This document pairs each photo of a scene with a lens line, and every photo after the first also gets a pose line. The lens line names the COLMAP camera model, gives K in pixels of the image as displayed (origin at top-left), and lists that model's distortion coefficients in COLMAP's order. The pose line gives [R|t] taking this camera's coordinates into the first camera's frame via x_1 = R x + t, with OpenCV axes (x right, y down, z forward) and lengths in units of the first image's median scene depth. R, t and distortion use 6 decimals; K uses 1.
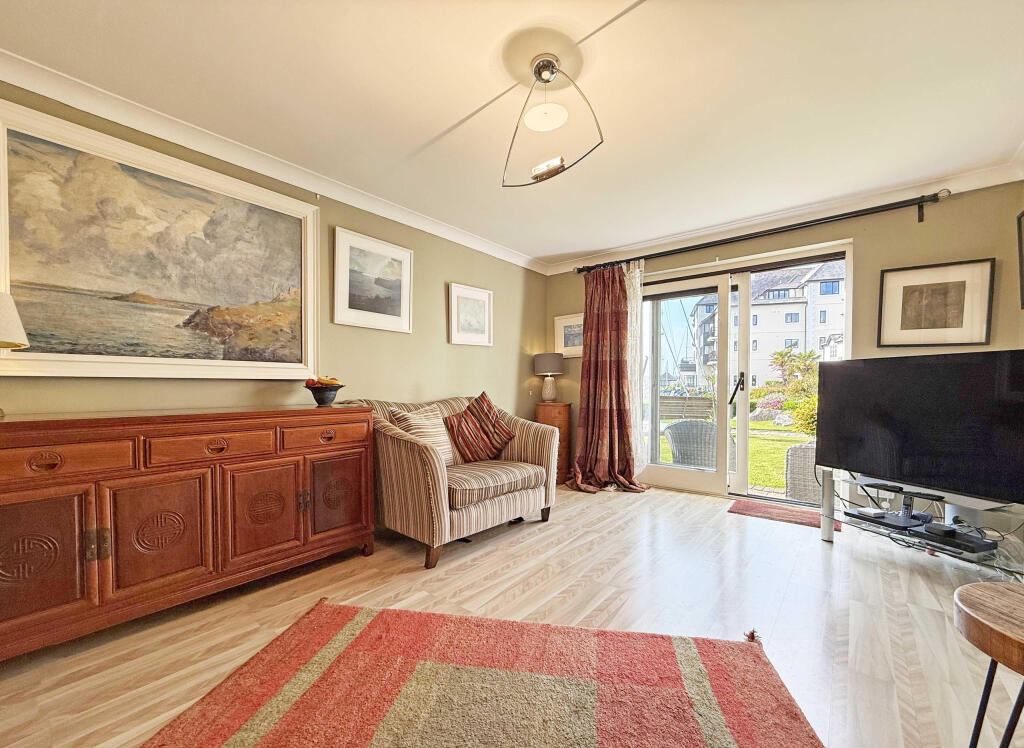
lens RADIAL K [[417.0, 0, 515.5], [0, 417.0, 393.6], [0, 0, 1]] dist [-0.001789, -0.000074]
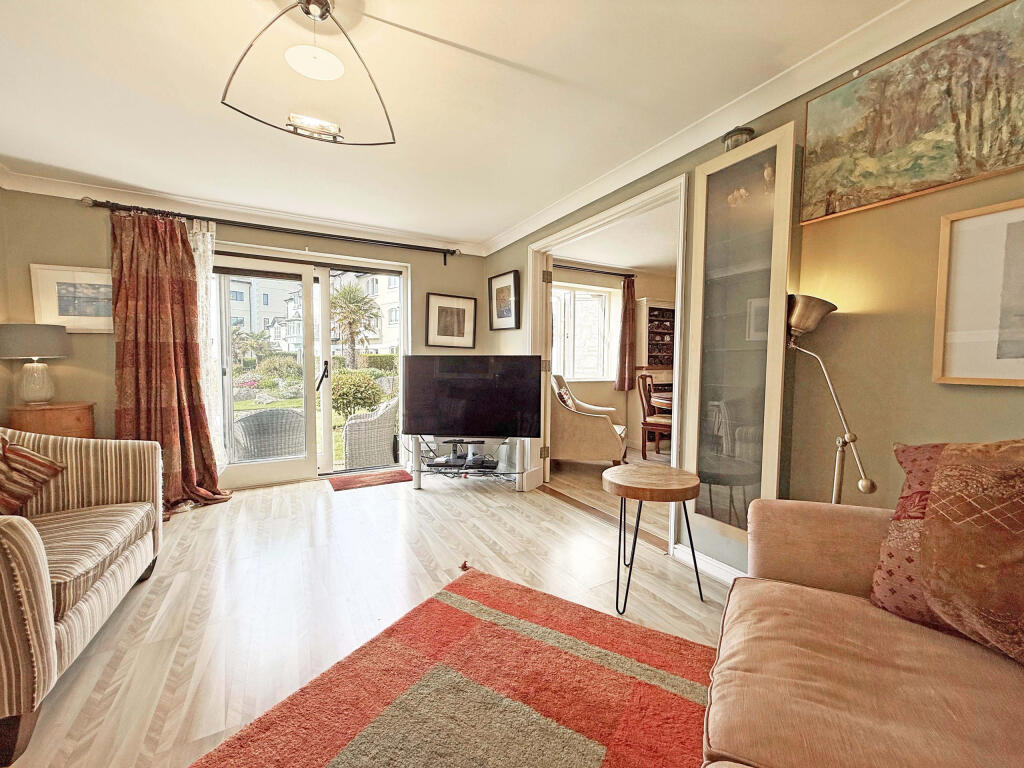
lens RADIAL K [[407.7, 0, 512.0], [0, 407.7, 384.0], [0, 0, 1]] dist [0.001702, 0.000303]
pose [[0.377822, -0.045510, 0.924759, -0.292169], [0.015529, 0.998962, 0.042817, -0.032866], [-0.925748, -0.001817, 0.378137, 0.180061]]
